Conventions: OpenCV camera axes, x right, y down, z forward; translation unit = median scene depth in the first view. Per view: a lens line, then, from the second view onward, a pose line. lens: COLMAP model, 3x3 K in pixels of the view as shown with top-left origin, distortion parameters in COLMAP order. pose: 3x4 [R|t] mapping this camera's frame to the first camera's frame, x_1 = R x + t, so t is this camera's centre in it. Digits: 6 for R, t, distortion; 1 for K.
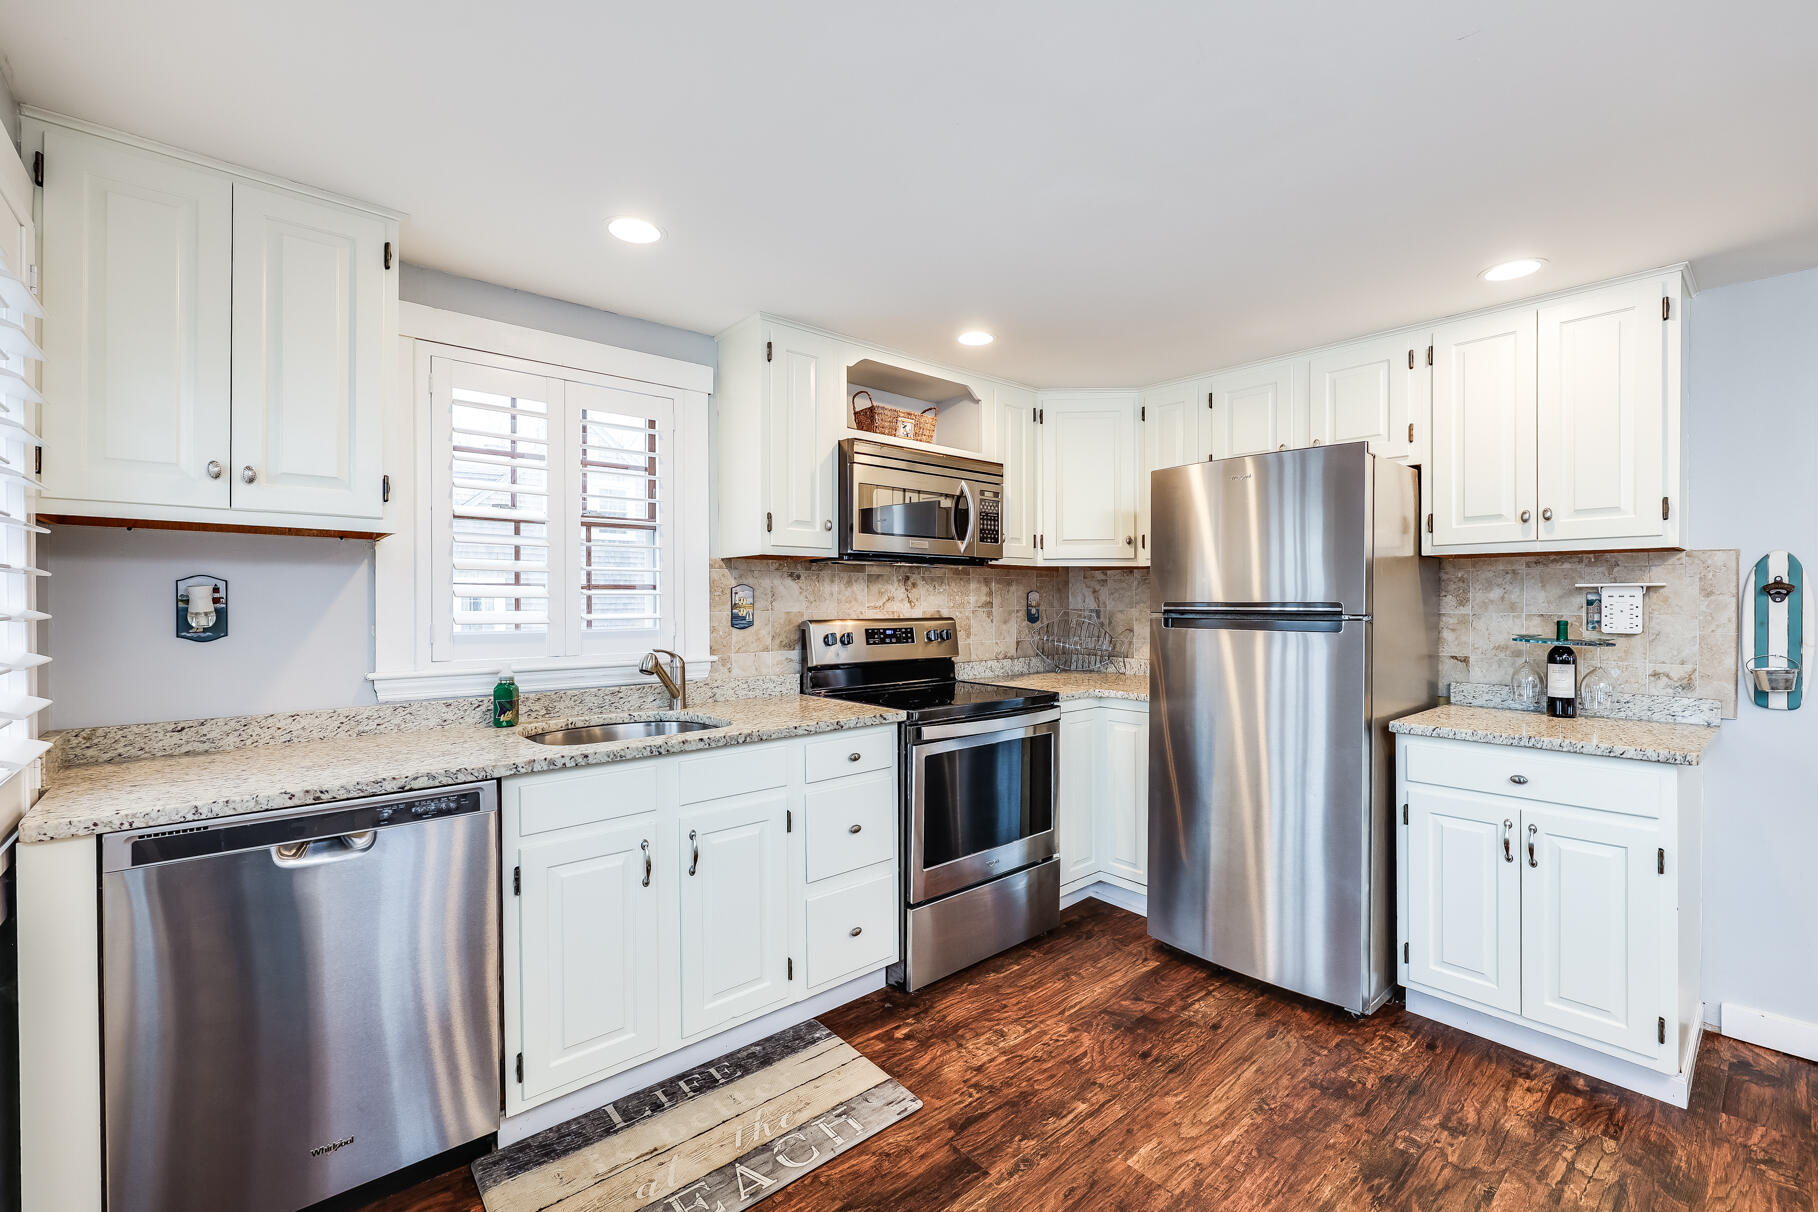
lens RADIAL K [[775.0, 0, 916.3], [0, 775.0, 604.1], [0, 0, 1]] dist [0.004301, -0.000001]
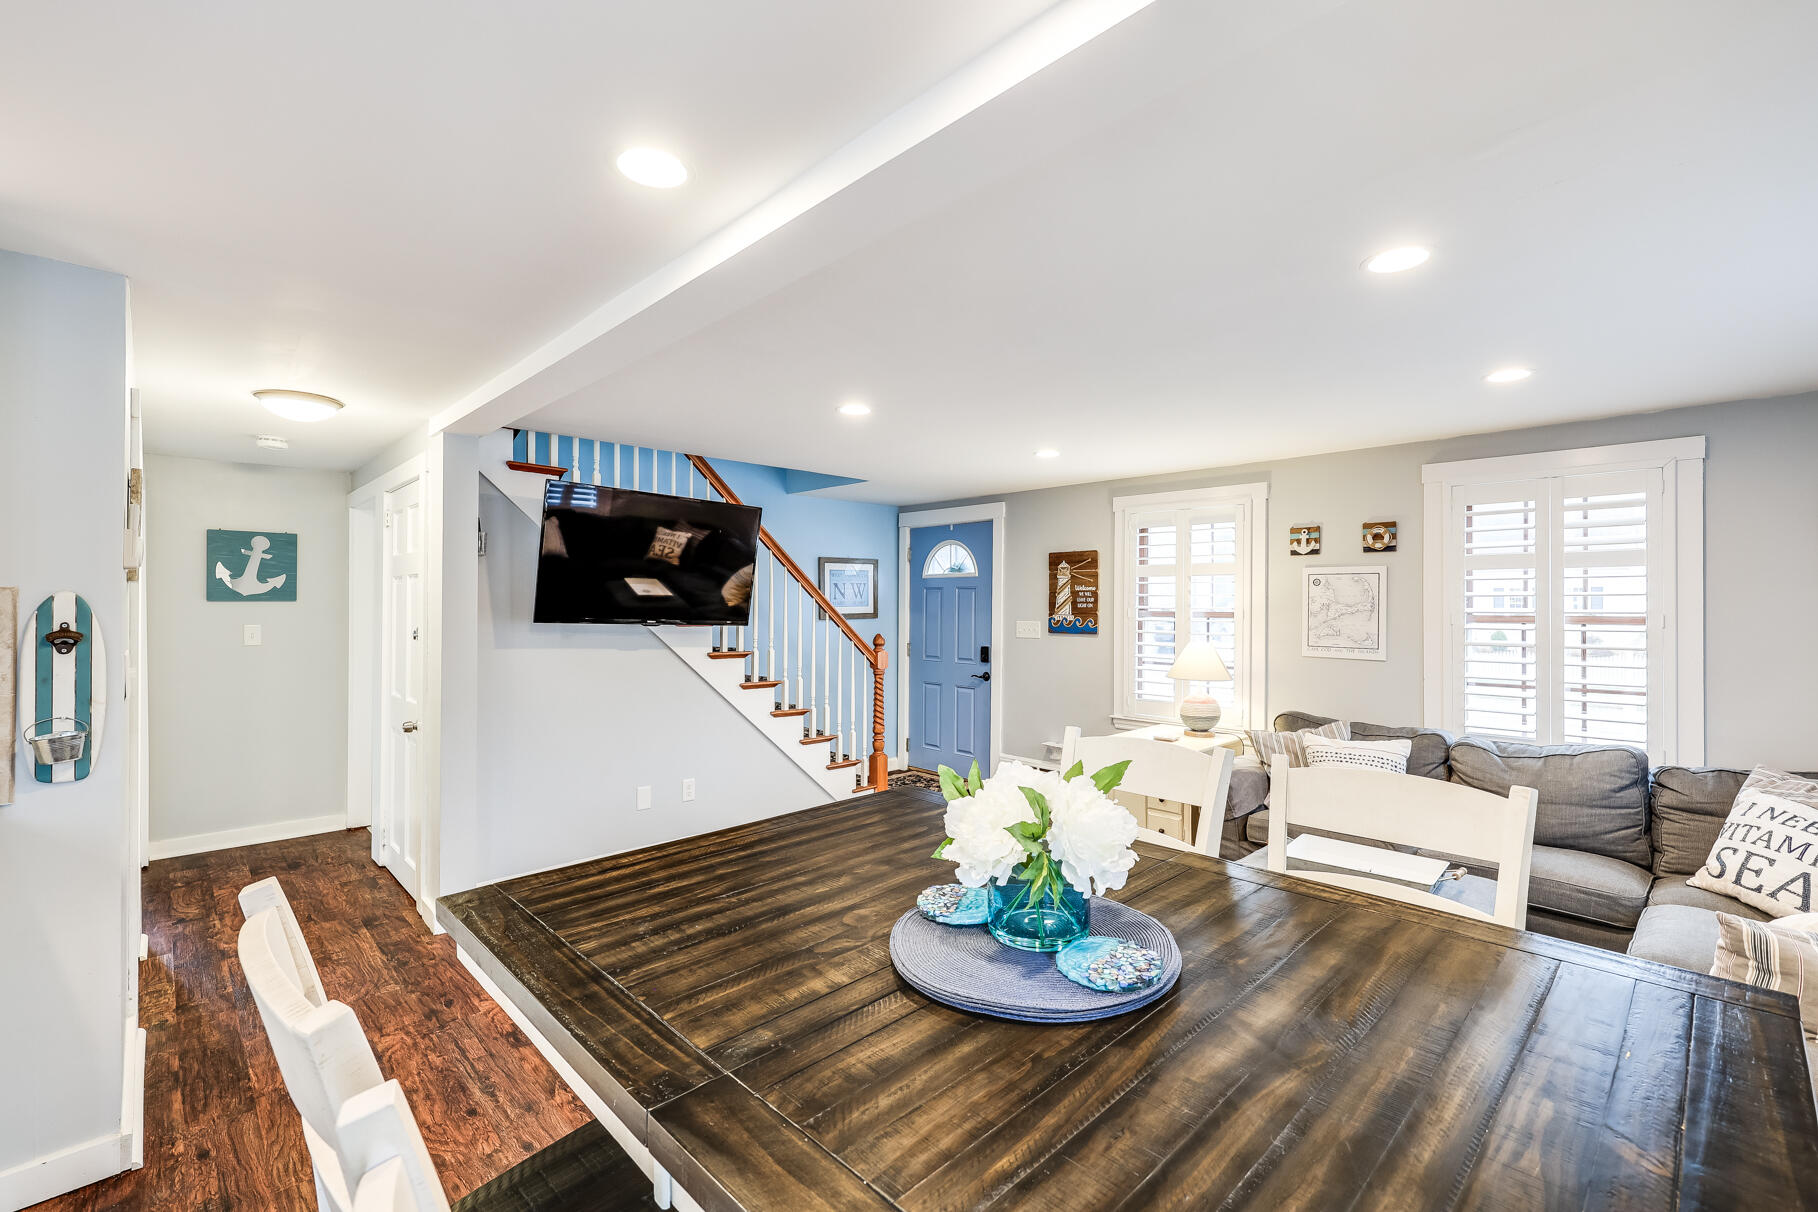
lens RADIAL K [[787.9, 0, 916.2], [0, 787.9, 602.3], [0, 0, 1]] dist [-0.000091, -0.000147]
pose [[-0.052776, 0.005674, 0.998590, 0.215604], [0.002208, 0.999982, -0.005565, -0.050306], [-0.998604, 0.001911, -0.052788, 0.134021]]
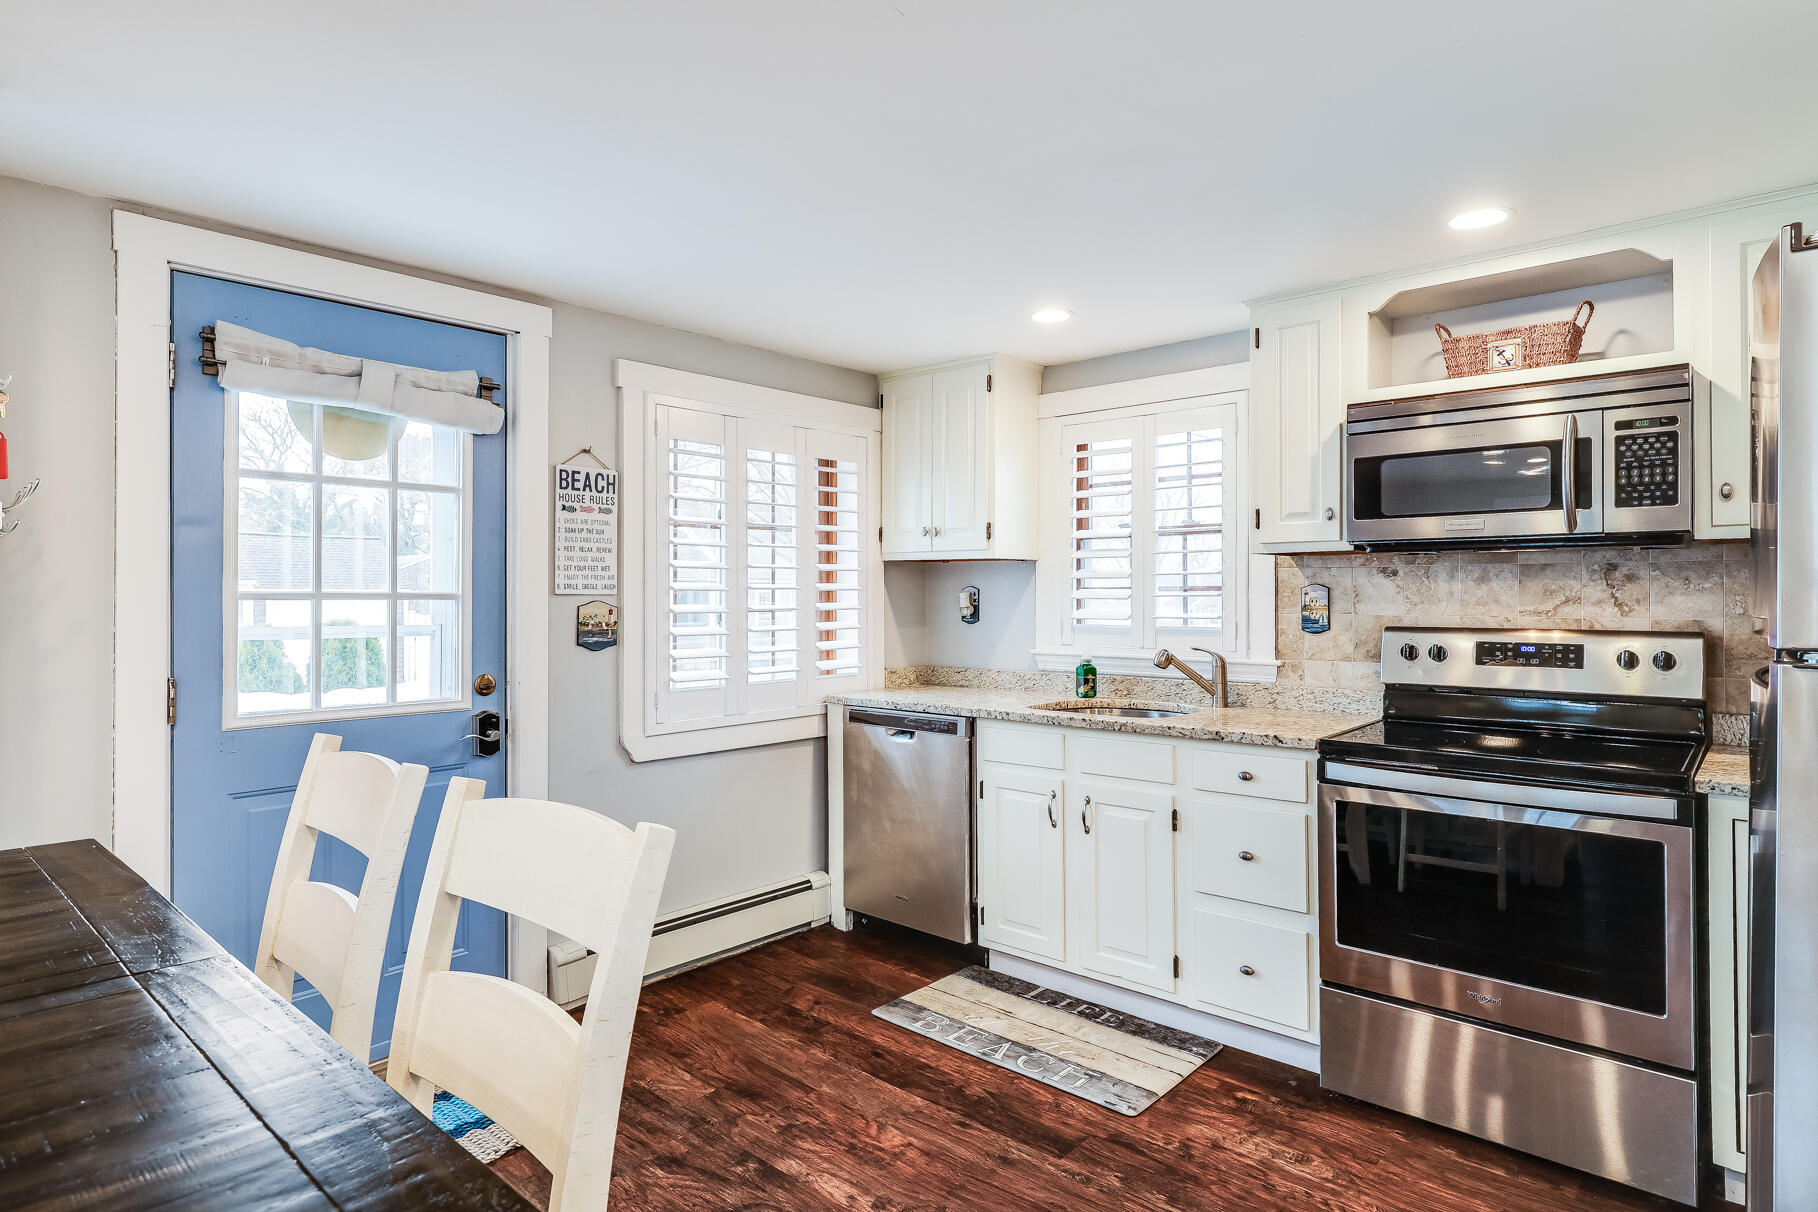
lens RADIAL K [[995.2, 0, 918.3], [0, 995.2, 588.6], [0, 0, 1]] dist [0.003008, 0.001743]
pose [[0.128368, -0.006032, -0.991708, 1.091437], [-0.003902, 0.999971, -0.006587, -0.013173], [0.991719, 0.004715, 0.128341, 0.501505]]
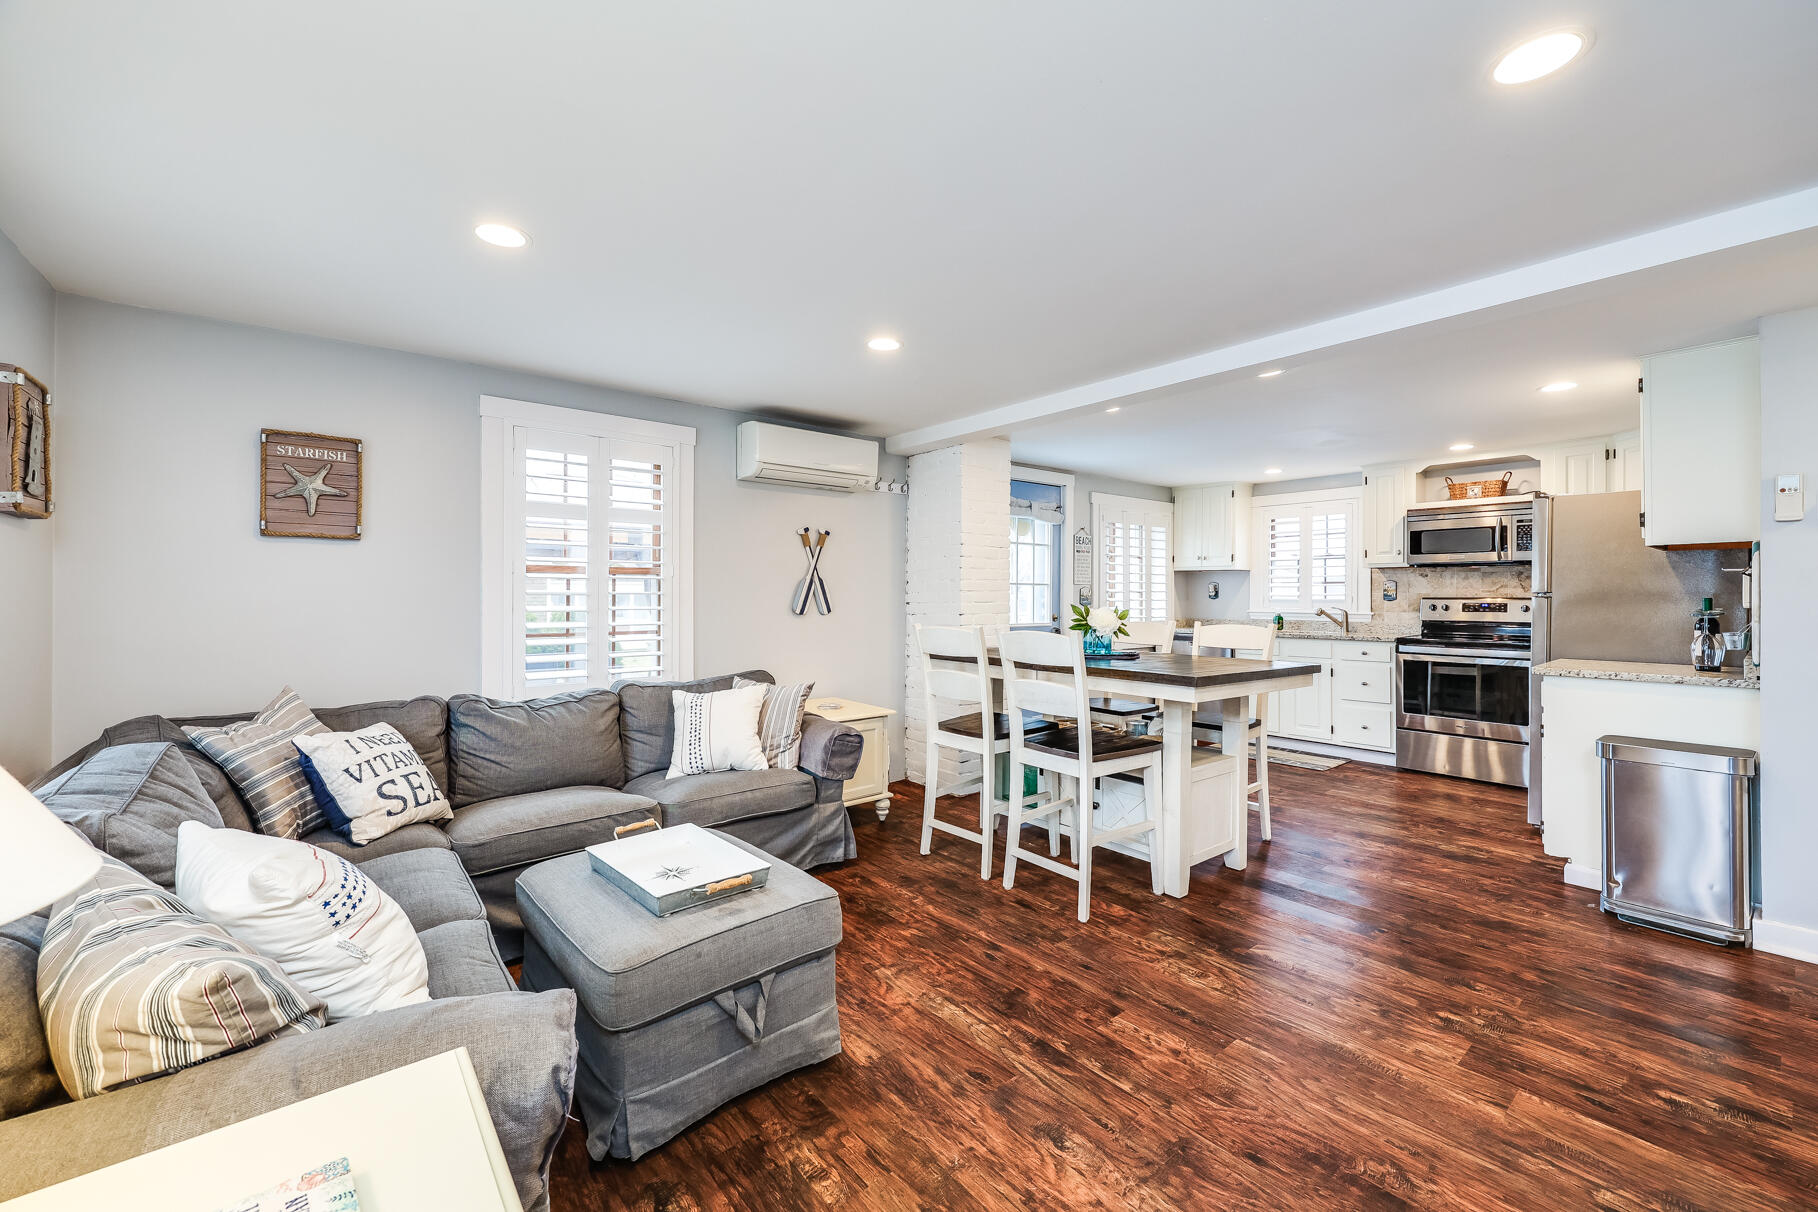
lens RADIAL K [[728.7, 0, 919.6], [0, 728.7, 591.8], [0, 0, 1]] dist [0.007160, -0.000776]
pose [[-0.024010, -0.004228, -0.999703, 2.325941], [-0.006940, 0.999968, -0.004063, 0.030350], [0.999688, 0.006841, -0.024039, -0.324813]]
